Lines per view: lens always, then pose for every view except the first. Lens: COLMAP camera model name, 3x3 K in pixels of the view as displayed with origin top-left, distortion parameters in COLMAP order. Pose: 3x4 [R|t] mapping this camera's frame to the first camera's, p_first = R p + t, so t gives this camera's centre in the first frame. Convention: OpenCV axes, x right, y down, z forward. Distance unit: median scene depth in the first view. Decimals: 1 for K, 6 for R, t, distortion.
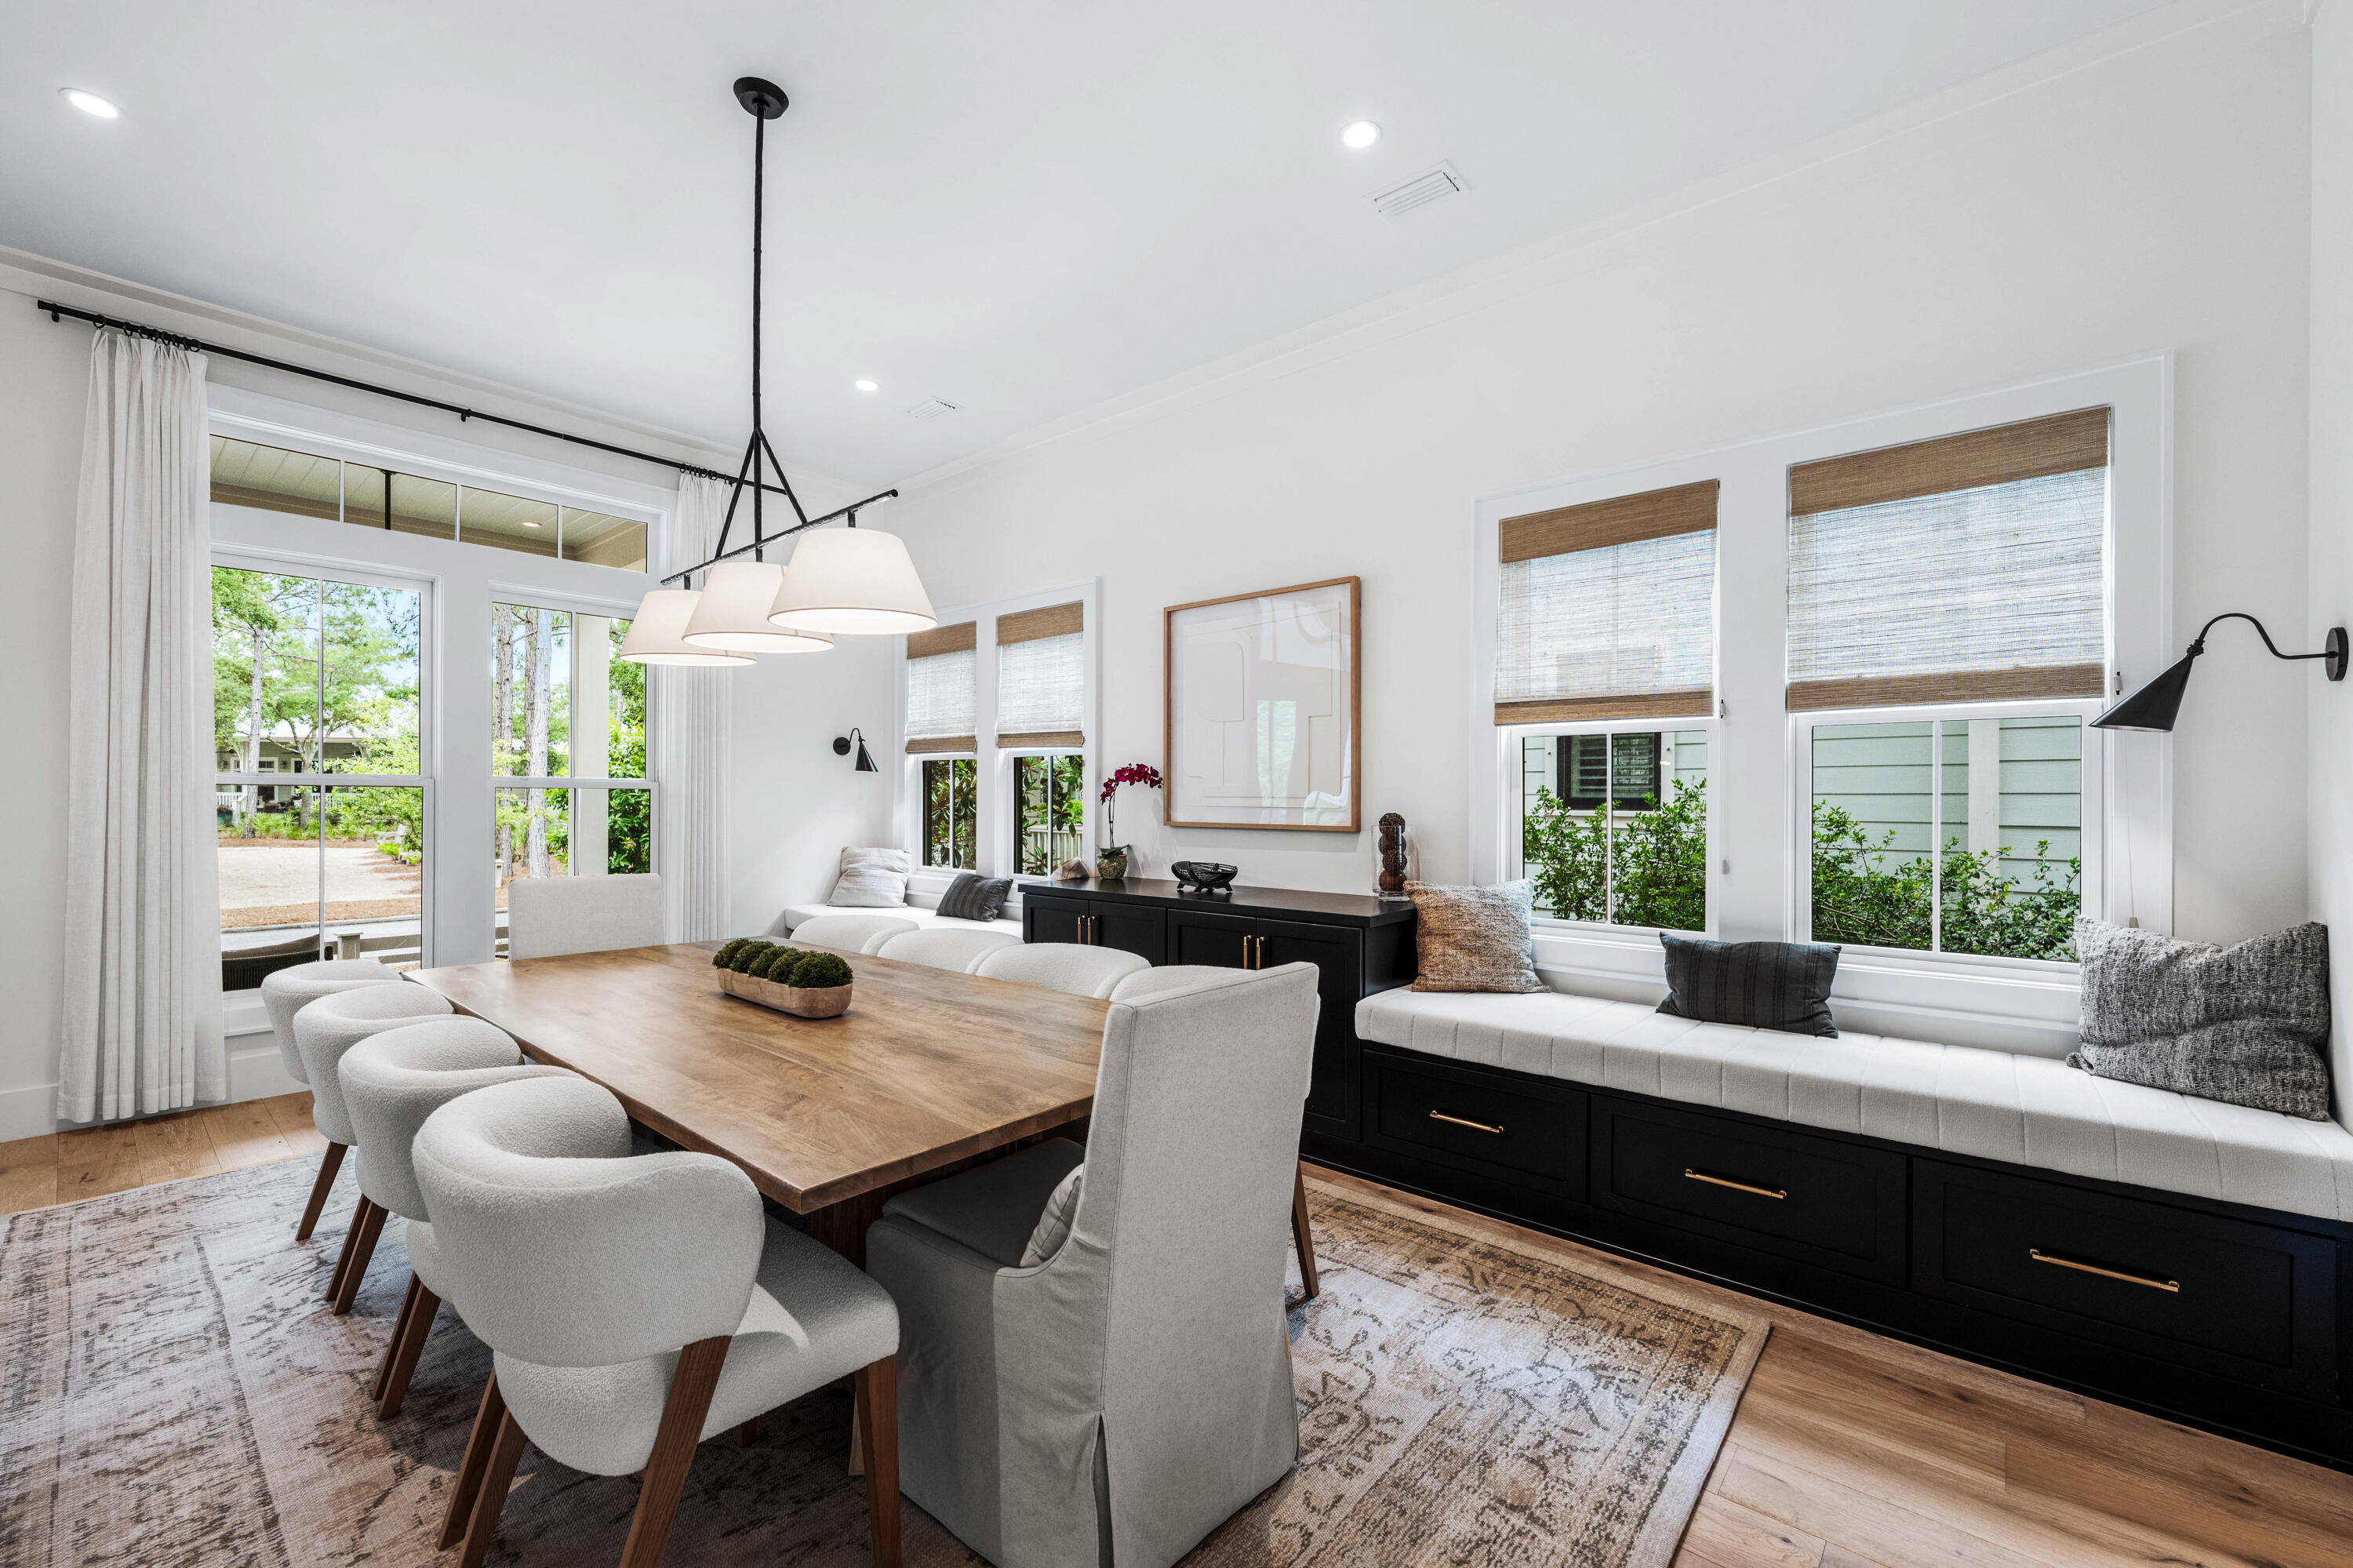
lens RADIAL K [[944.4, 0, 1180.9], [0, 944.4, 819.1], [0, 0, 1]] dist [-0.001591, -0.000038]
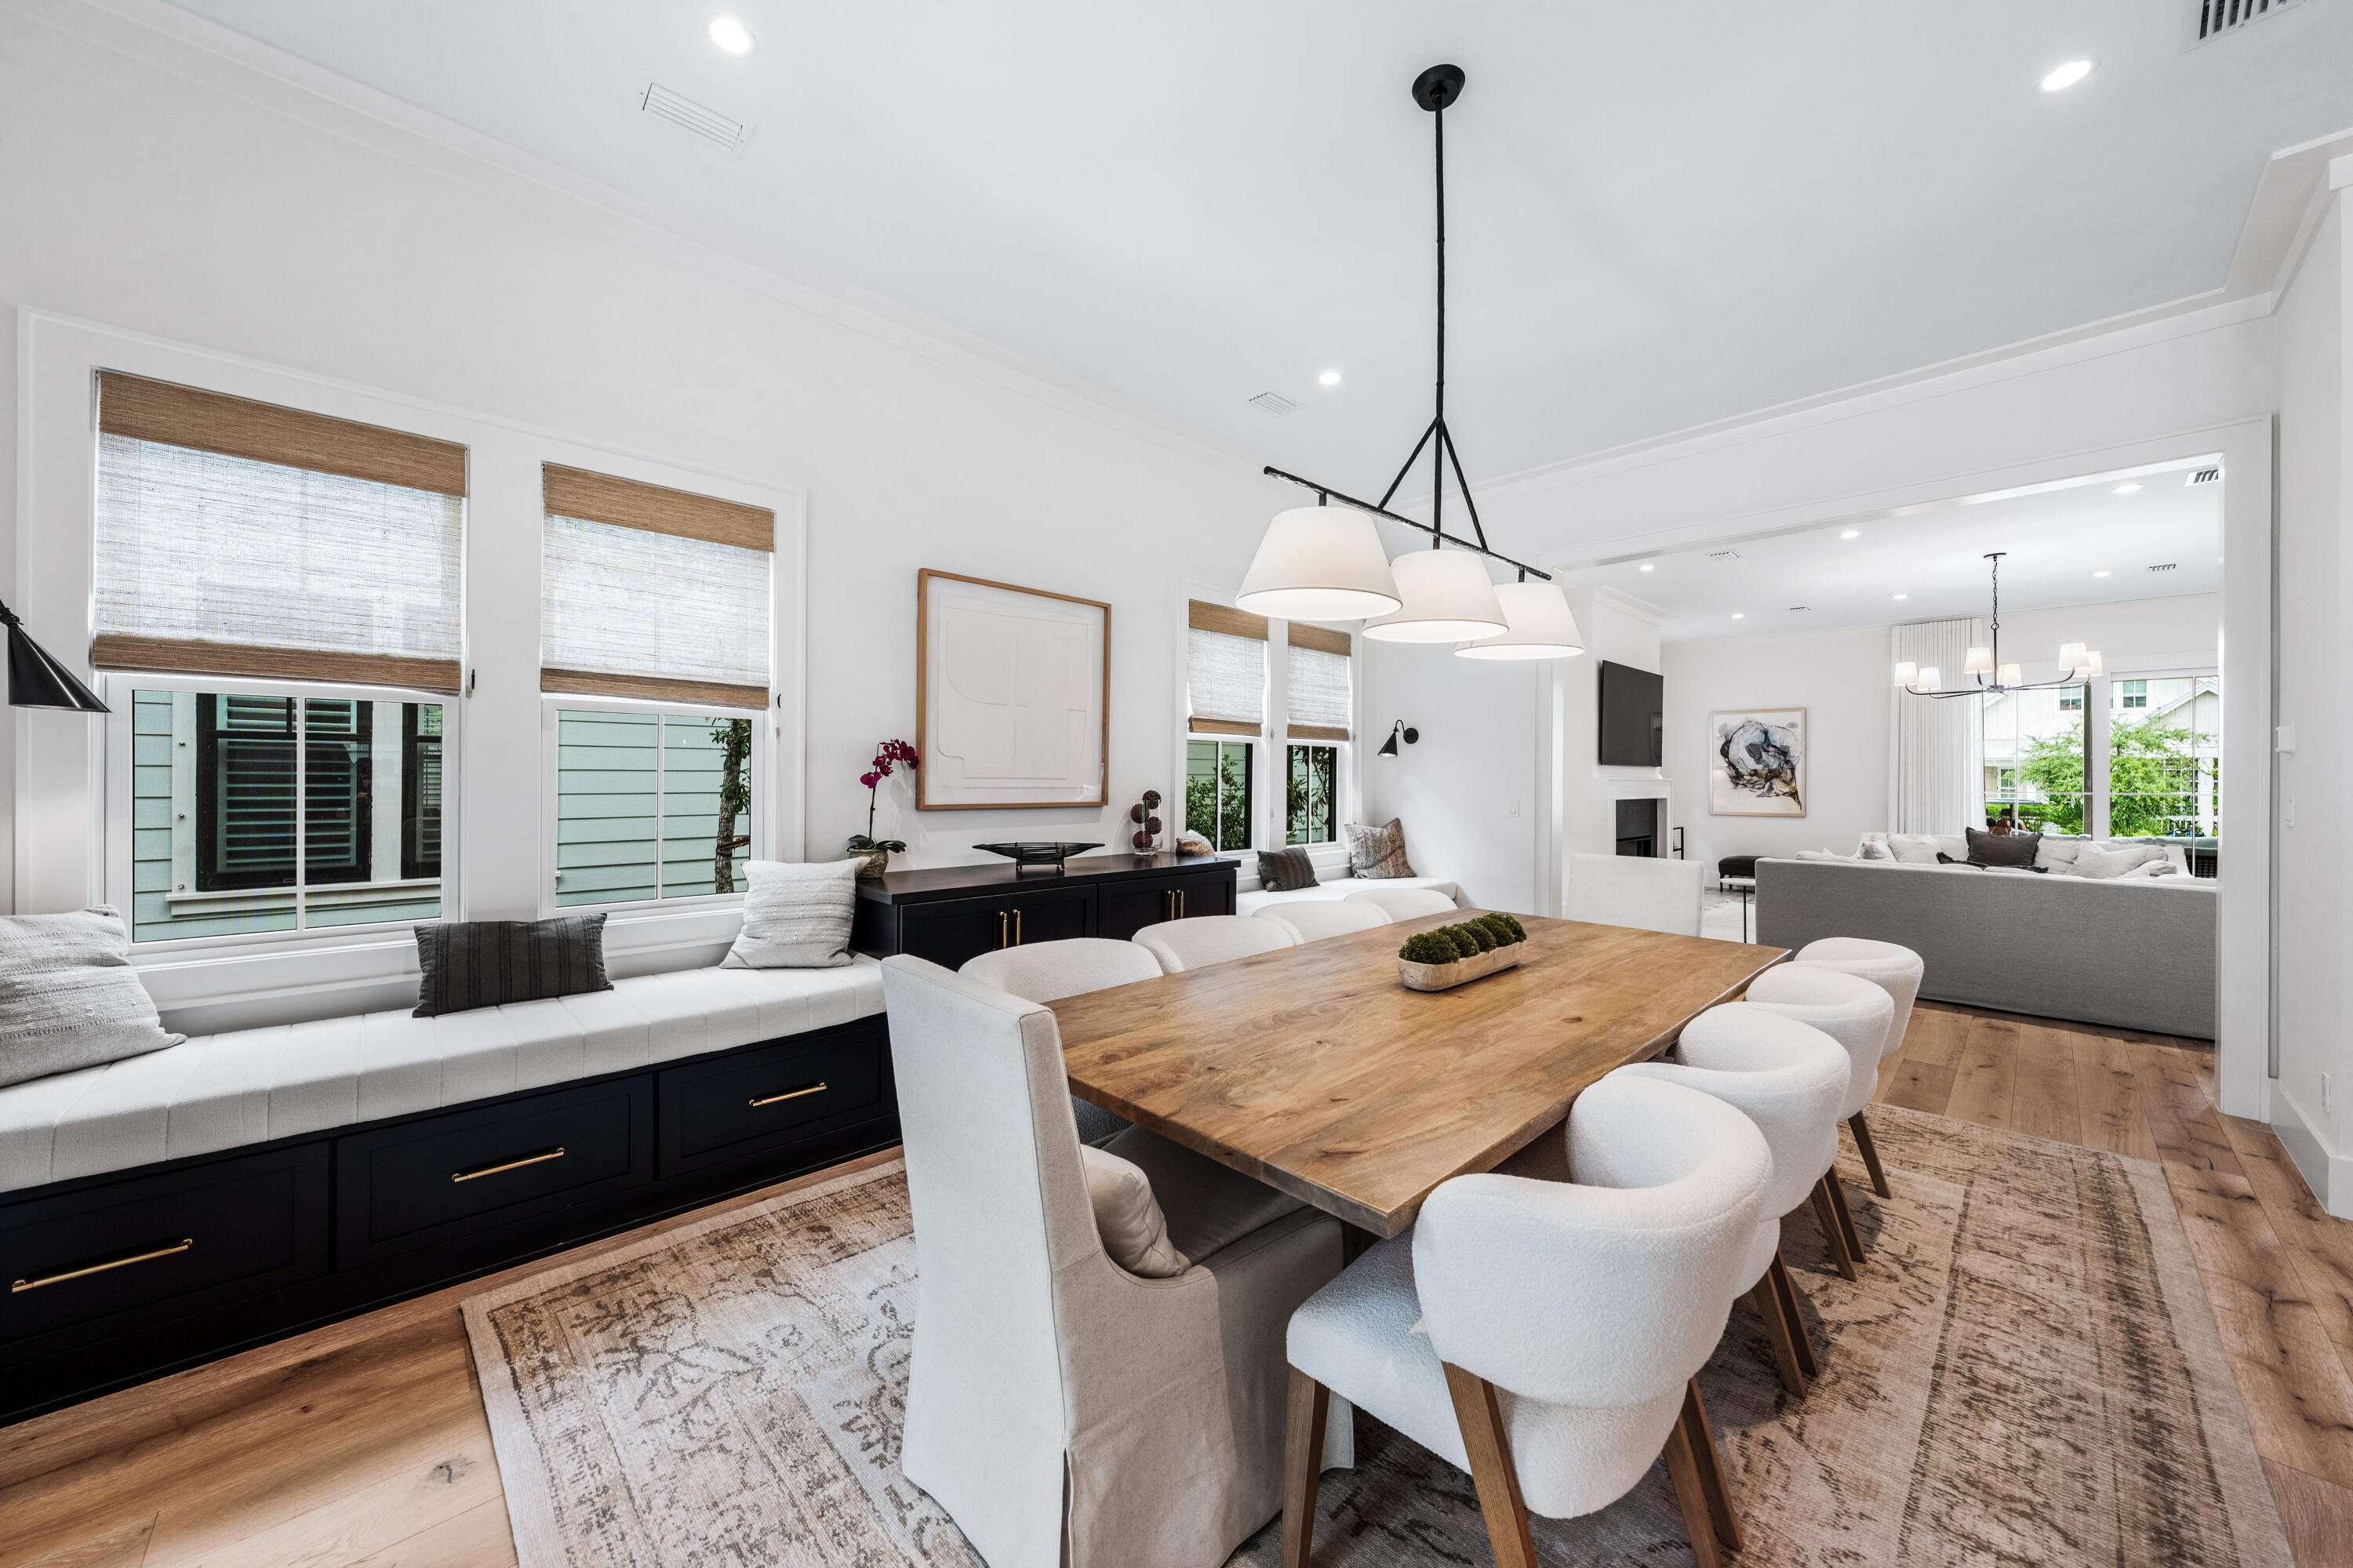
lens RADIAL K [[833.2, 0, 1192.9], [0, 833.2, 776.8], [0, 0, 1]] dist [0.000692, -0.000105]
pose [[0.092444, -0.001332, 0.995717, -0.981405], [0.020912, 0.999781, -0.000604, -0.024372], [-0.995498, 0.020878, 0.092452, 0.849623]]
